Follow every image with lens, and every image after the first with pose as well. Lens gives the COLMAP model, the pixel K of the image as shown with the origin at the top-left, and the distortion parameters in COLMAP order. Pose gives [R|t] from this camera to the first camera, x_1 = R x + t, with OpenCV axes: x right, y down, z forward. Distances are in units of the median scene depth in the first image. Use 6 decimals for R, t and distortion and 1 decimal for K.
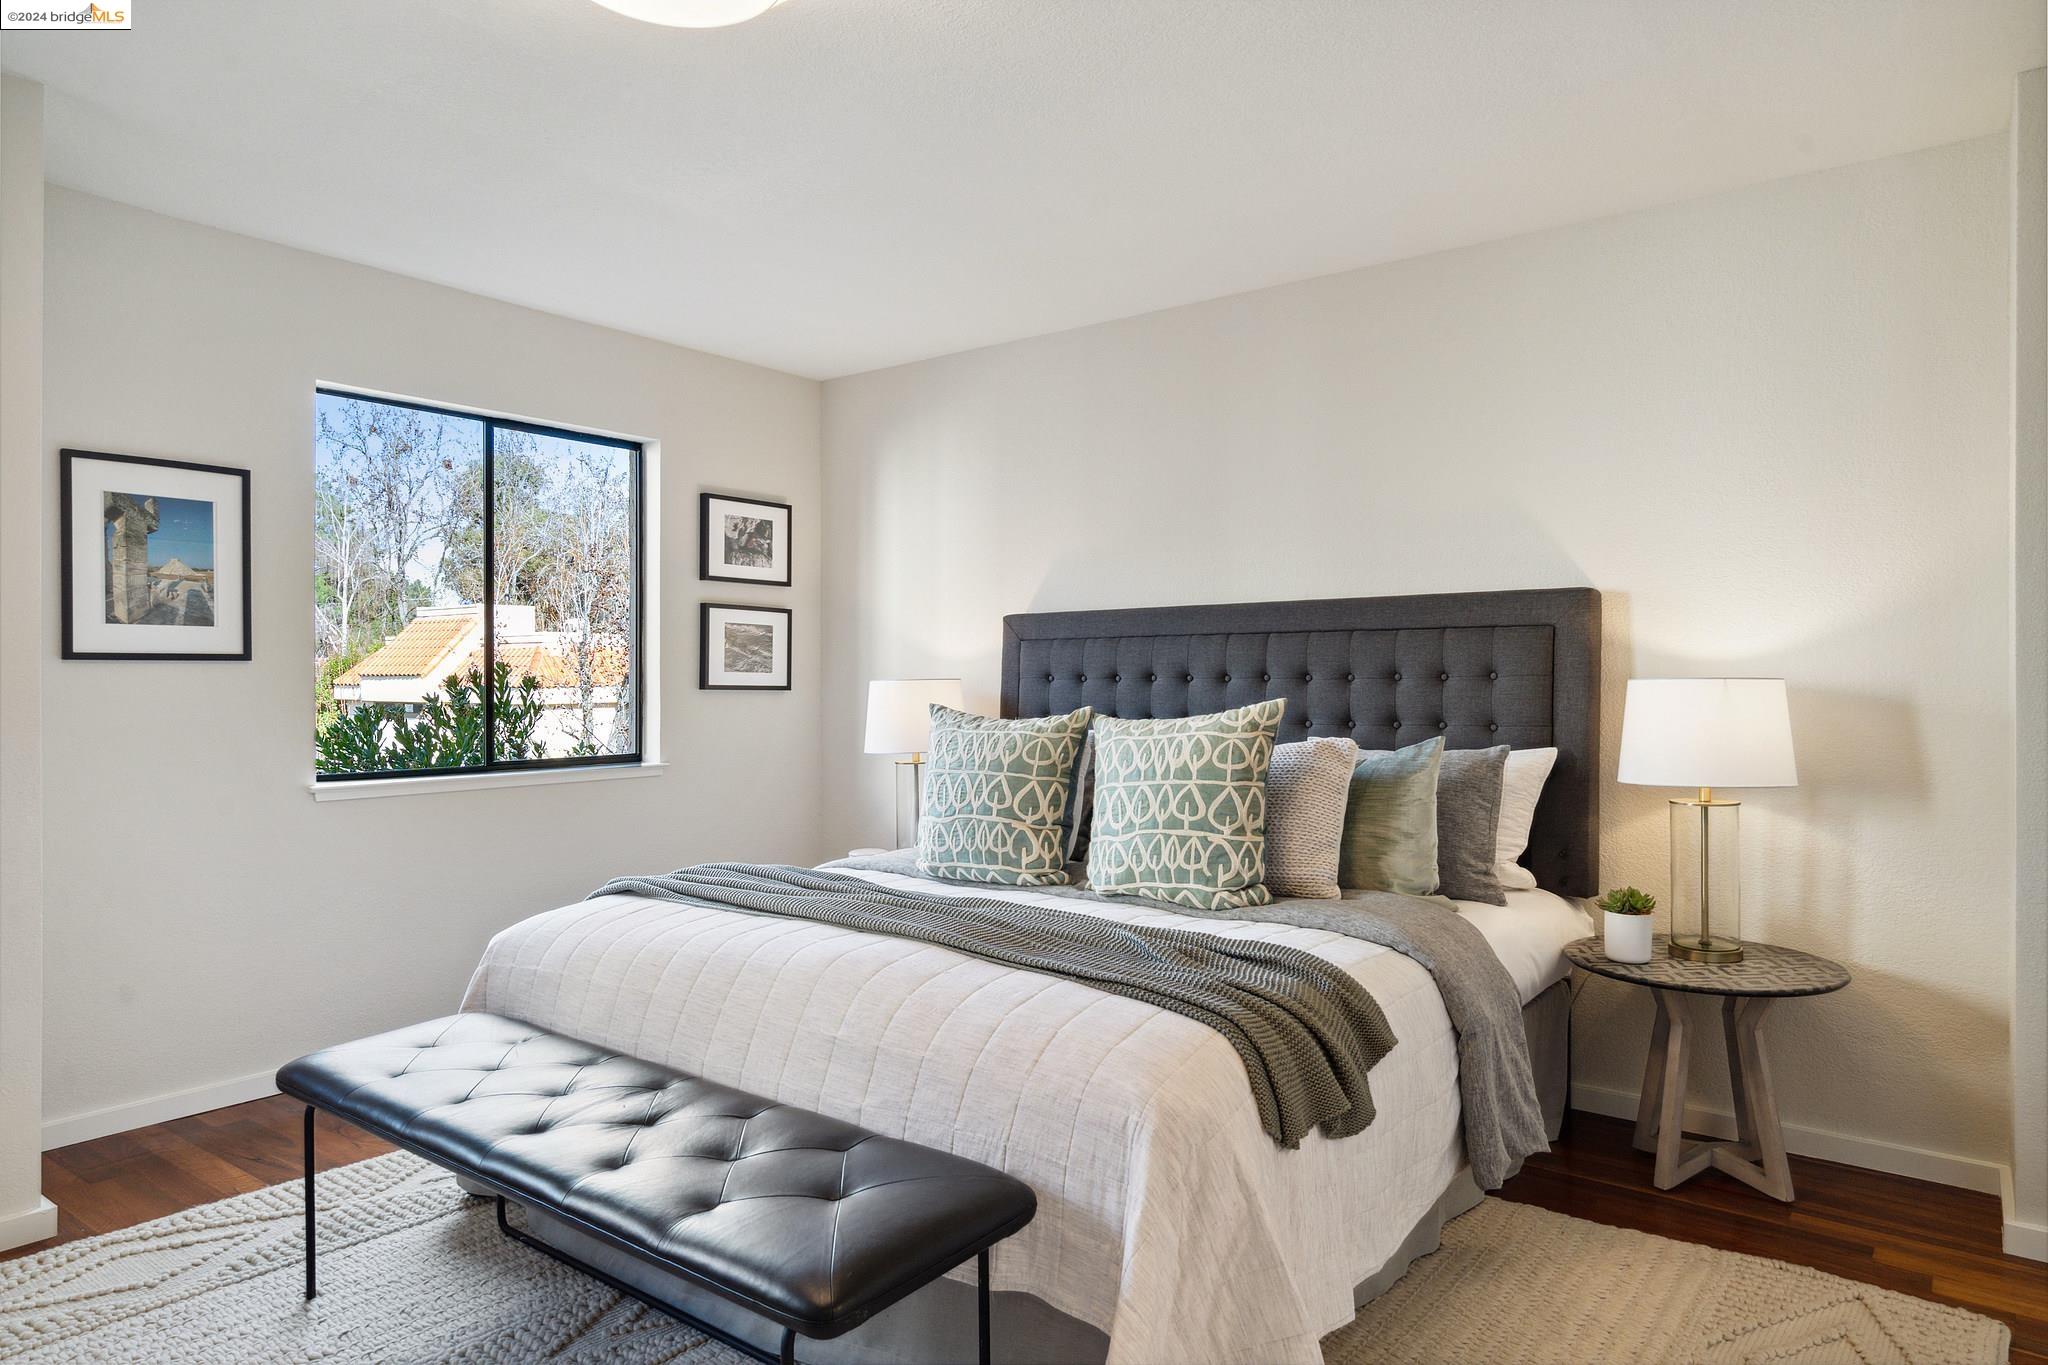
lens RADIAL K [[1282.7, 0, 1031.5], [0, 1282.7, 682.9], [0, 0, 1]] dist [0.003893, 0.000234]
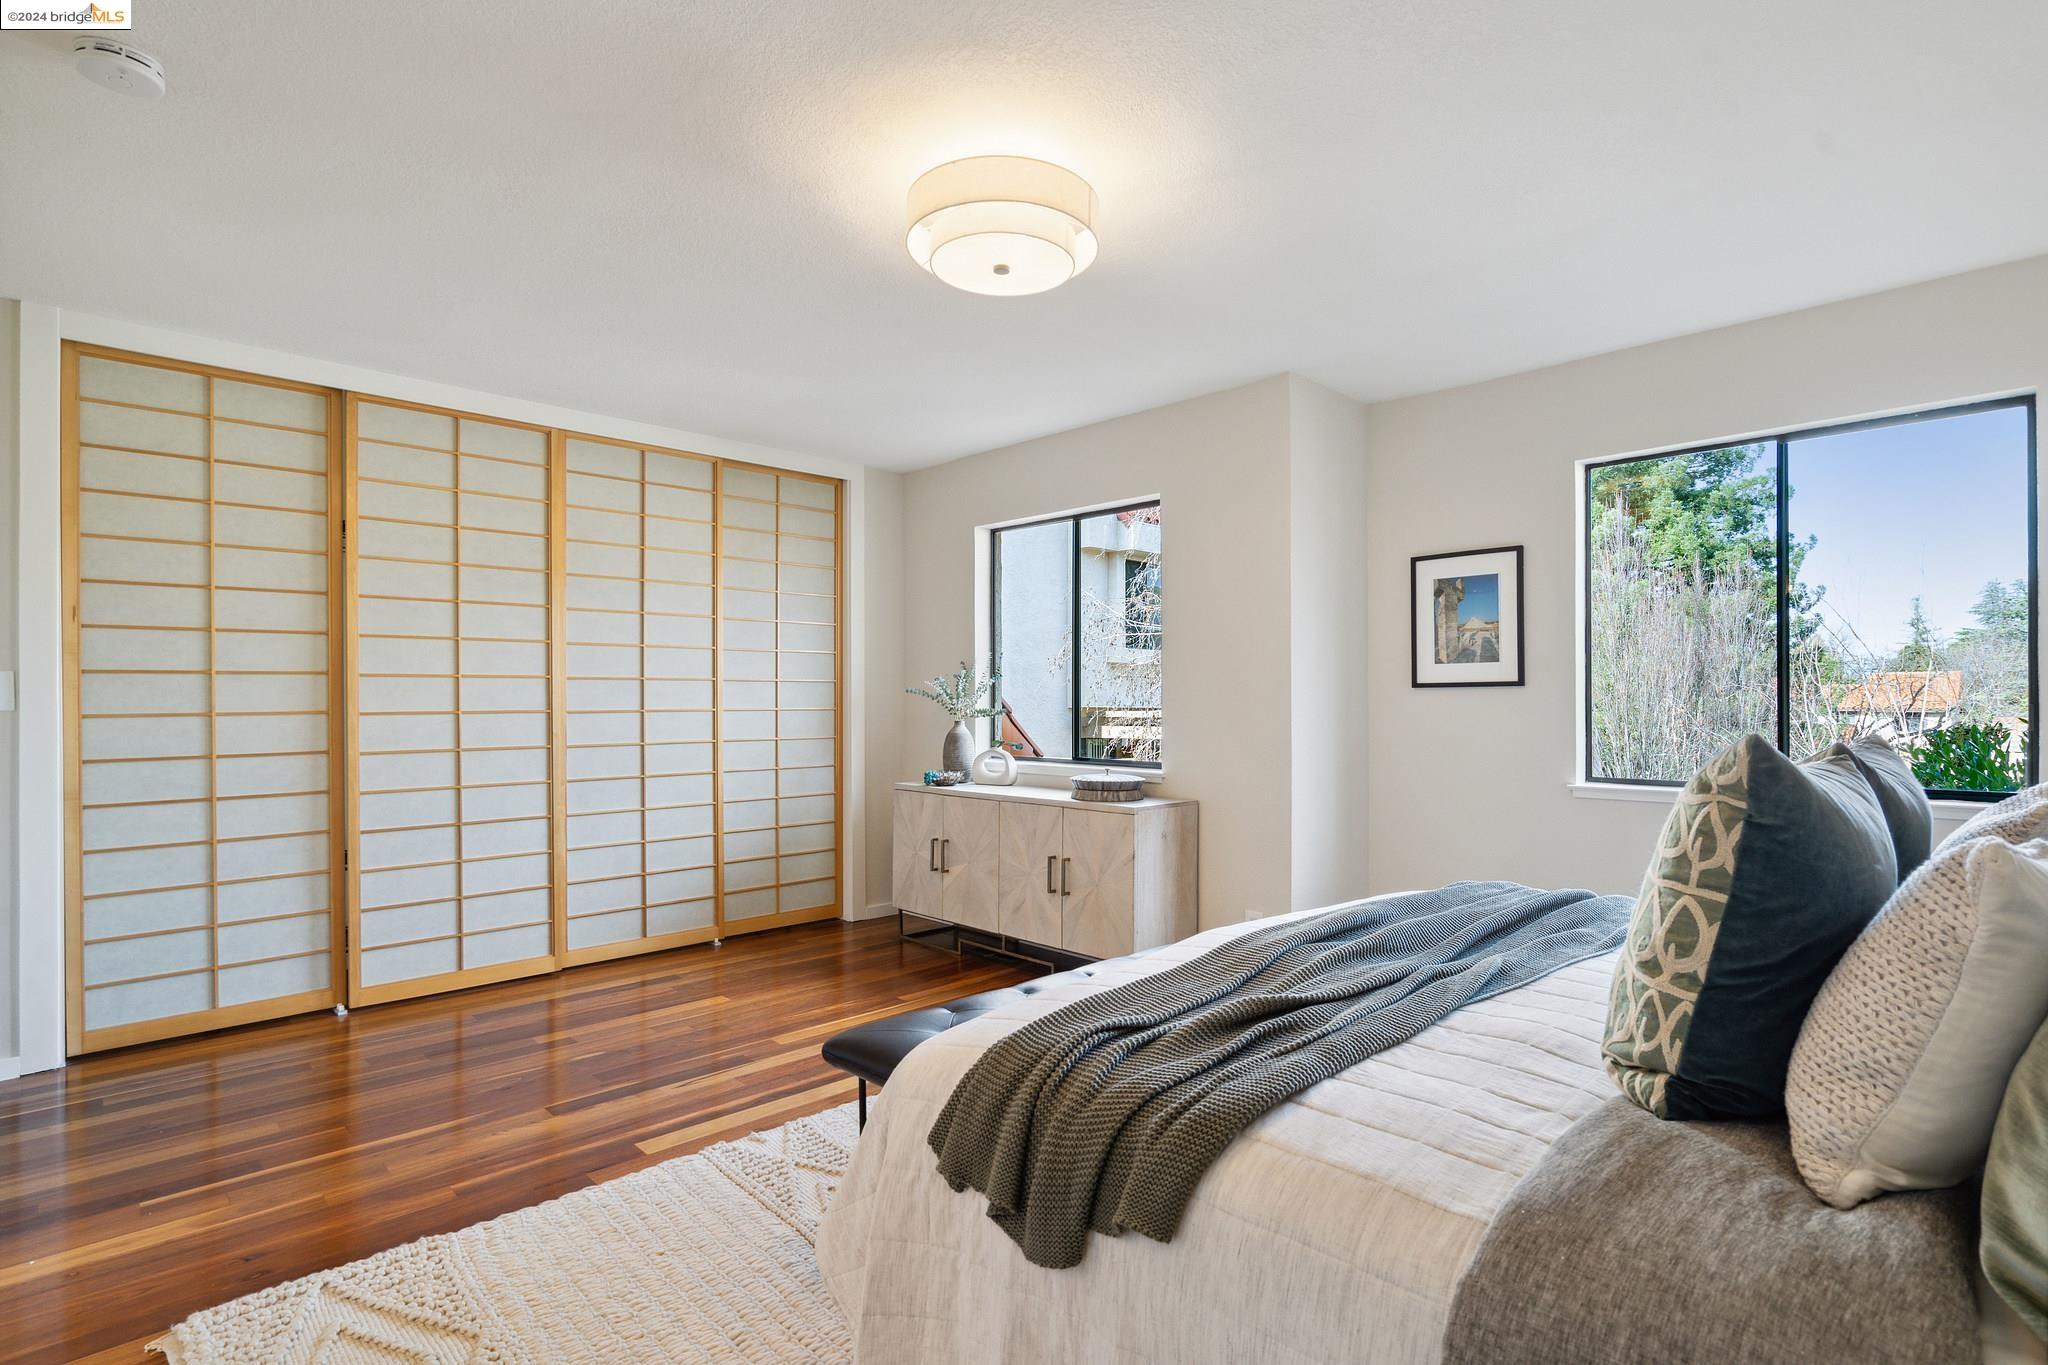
lens RADIAL K [[1027.5, 0, 1026.8], [0, 1027.5, 692.7], [0, 0, 1]] dist [-0.000872, 0.002922]
pose [[-0.157238, -0.008700, -0.987522, 0.566528], [-0.006423, 0.999949, -0.007787, 0.000633], [0.987540, 0.005119, -0.157286, 0.697653]]
